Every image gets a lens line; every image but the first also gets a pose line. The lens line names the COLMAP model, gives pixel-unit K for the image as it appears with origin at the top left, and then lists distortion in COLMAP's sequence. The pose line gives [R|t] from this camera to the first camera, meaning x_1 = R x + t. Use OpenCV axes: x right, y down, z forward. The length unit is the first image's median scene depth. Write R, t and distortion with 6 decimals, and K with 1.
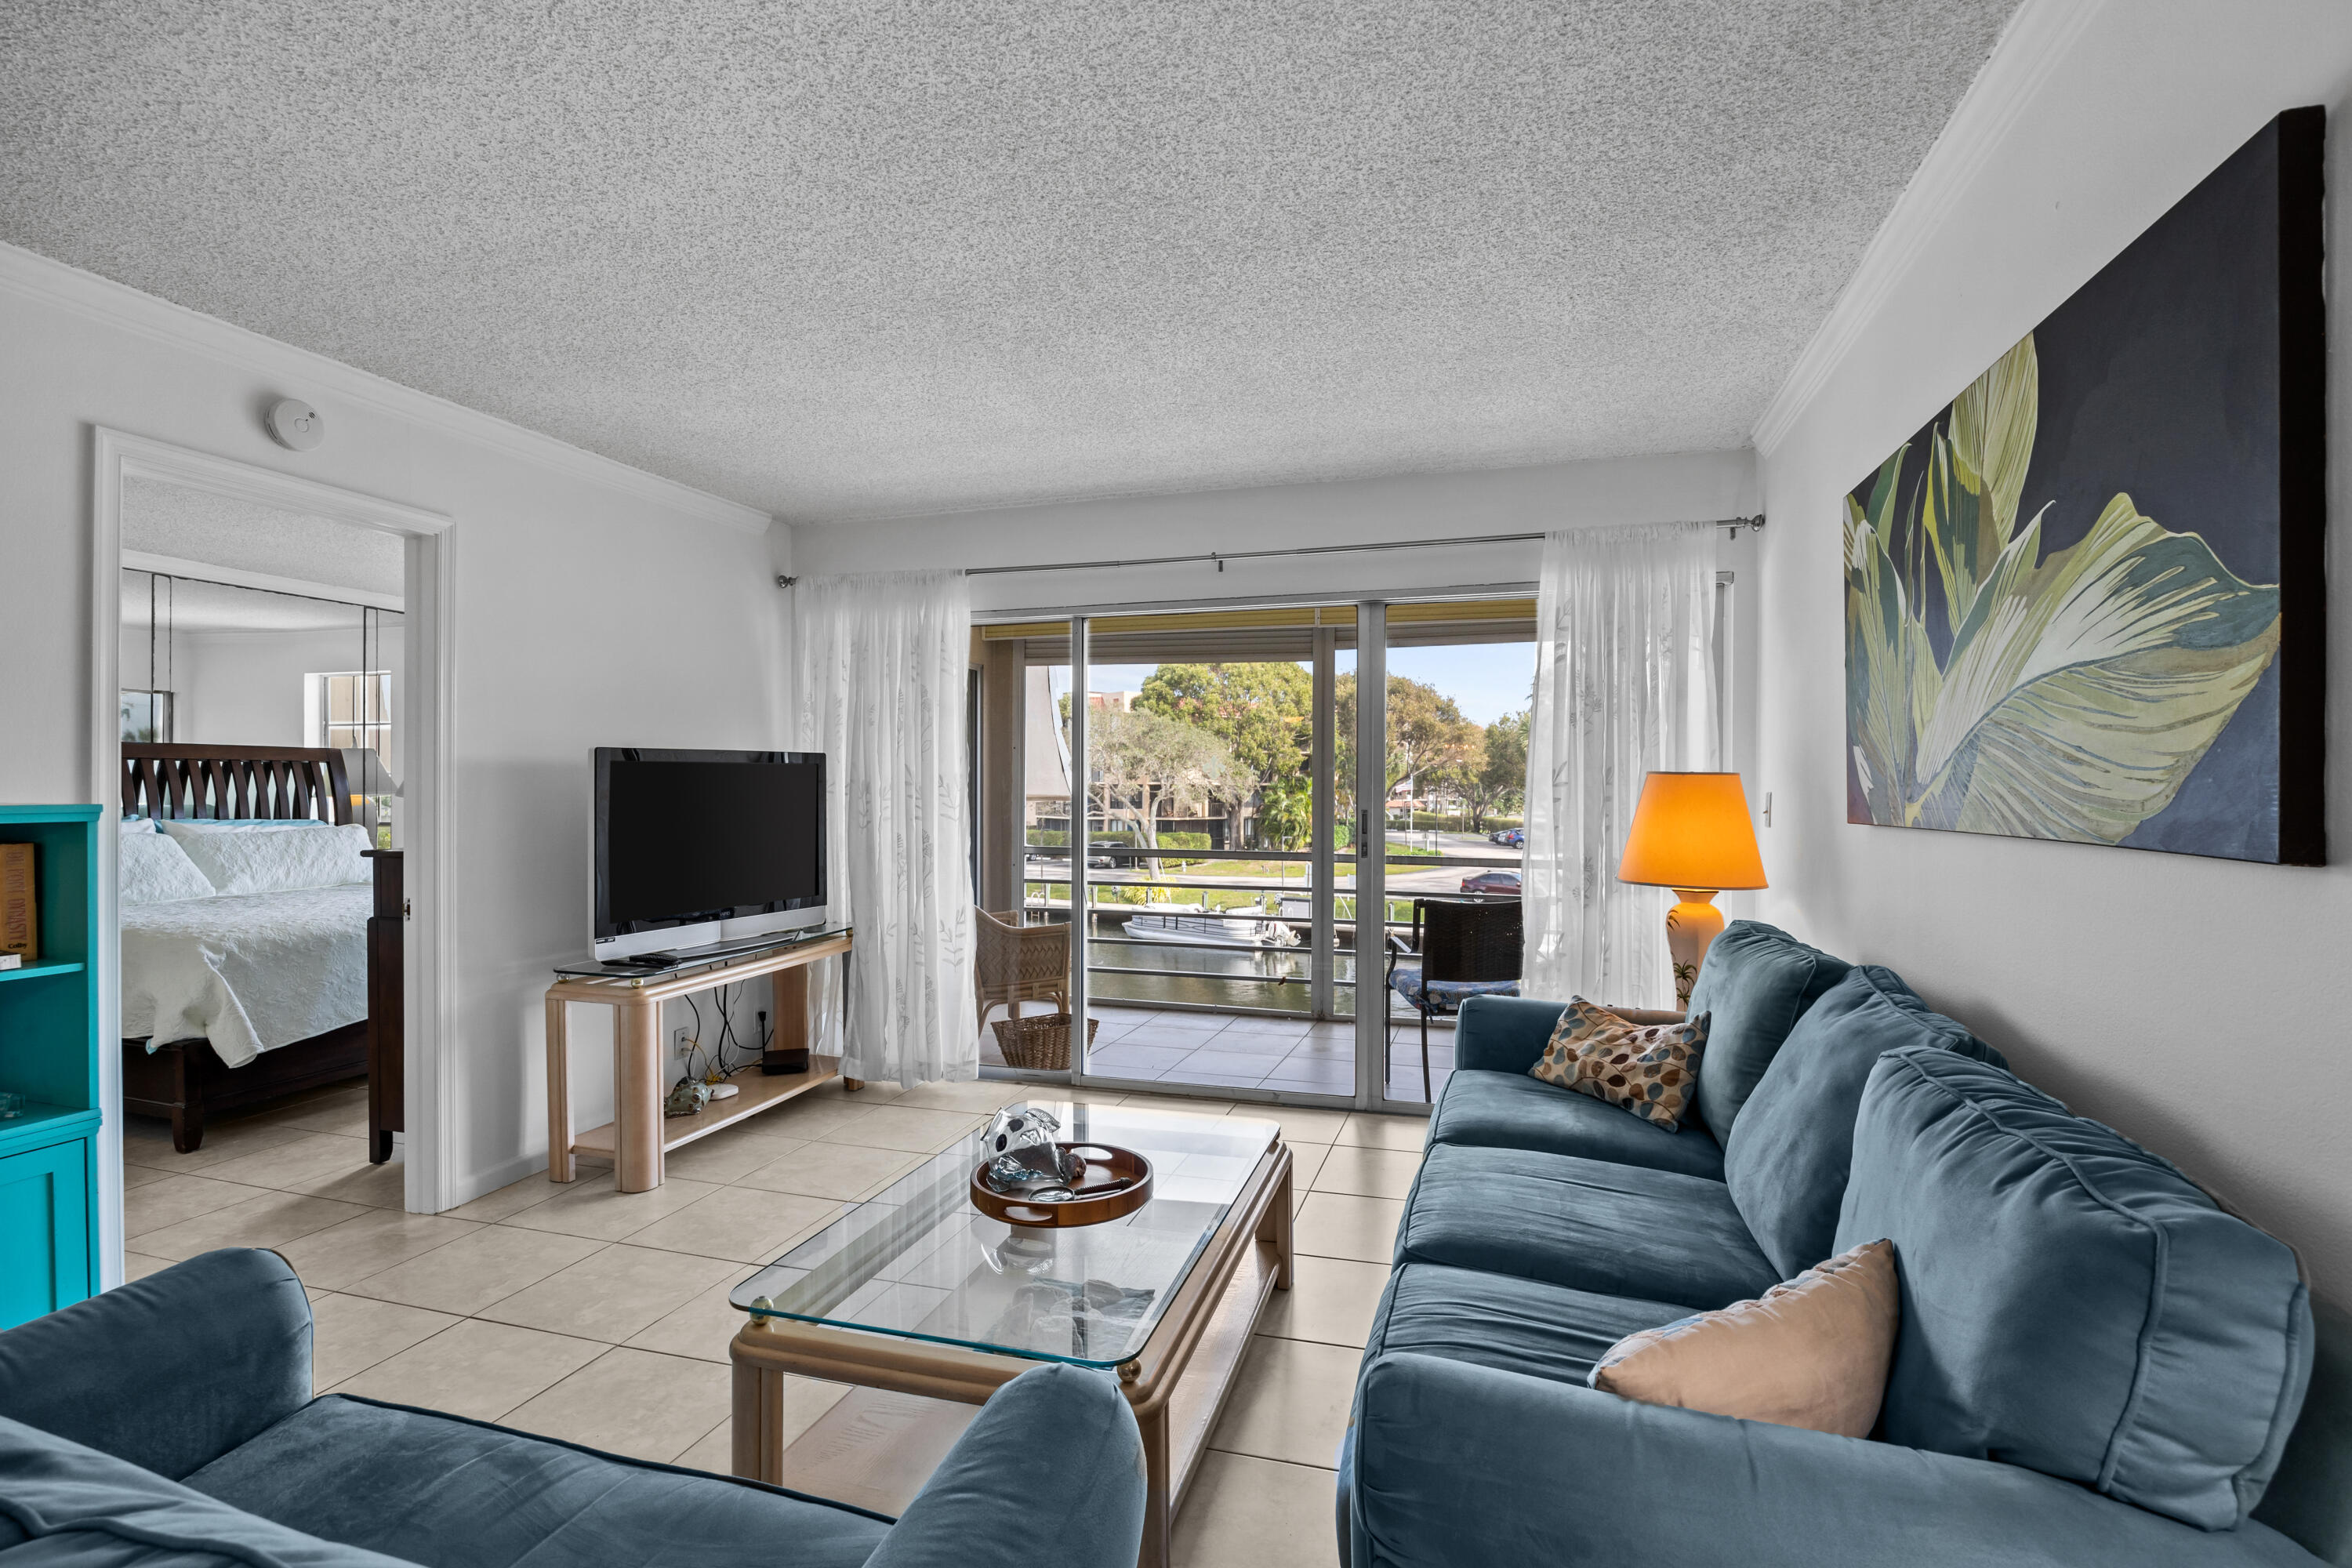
lens RADIAL K [[1097.8, 0, 1176.0], [0, 1097.8, 784.0], [0, 0, 1]] dist [0.000038, -0.000193]
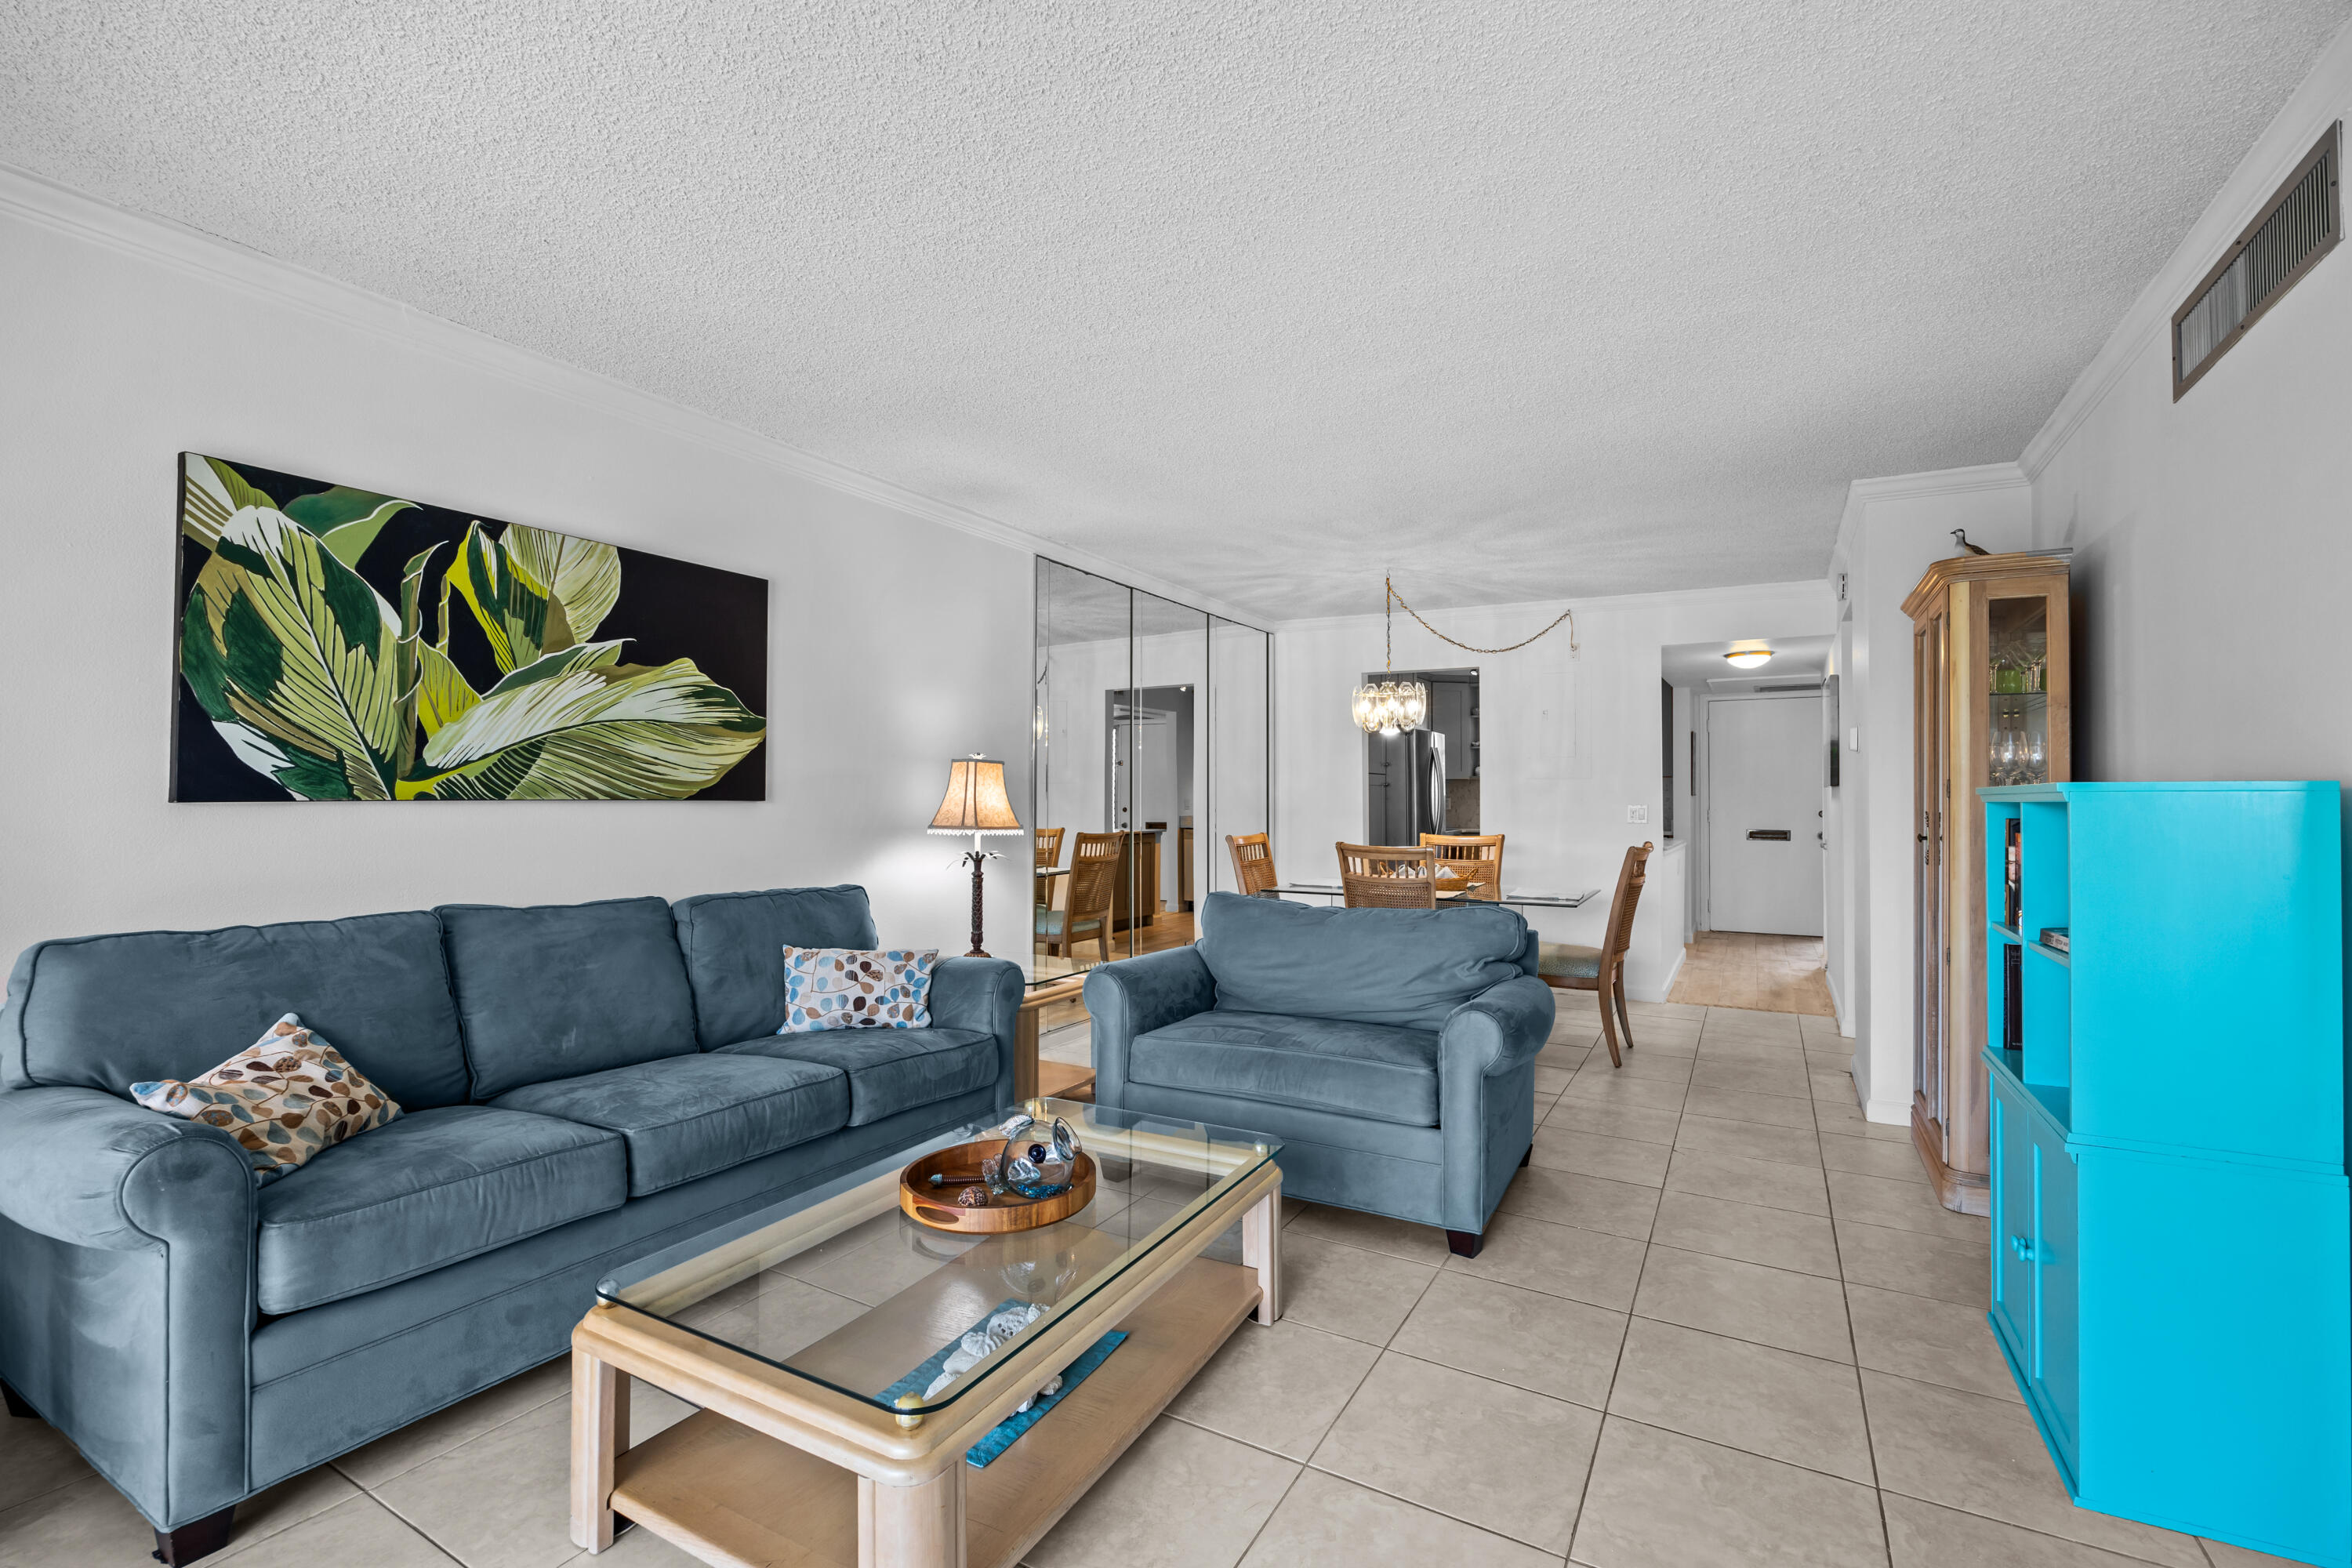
lens RADIAL K [[1026.4, 0, 1176.0], [0, 1026.4, 784.0], [0, 0, 1]] dist [0.000014, -0.000001]
pose [[-0.976915, -0.003358, 0.213600, -0.231881], [-0.006486, 0.999882, -0.013945, 0.015176], [-0.213528, -0.015009, -0.976822, 0.968733]]
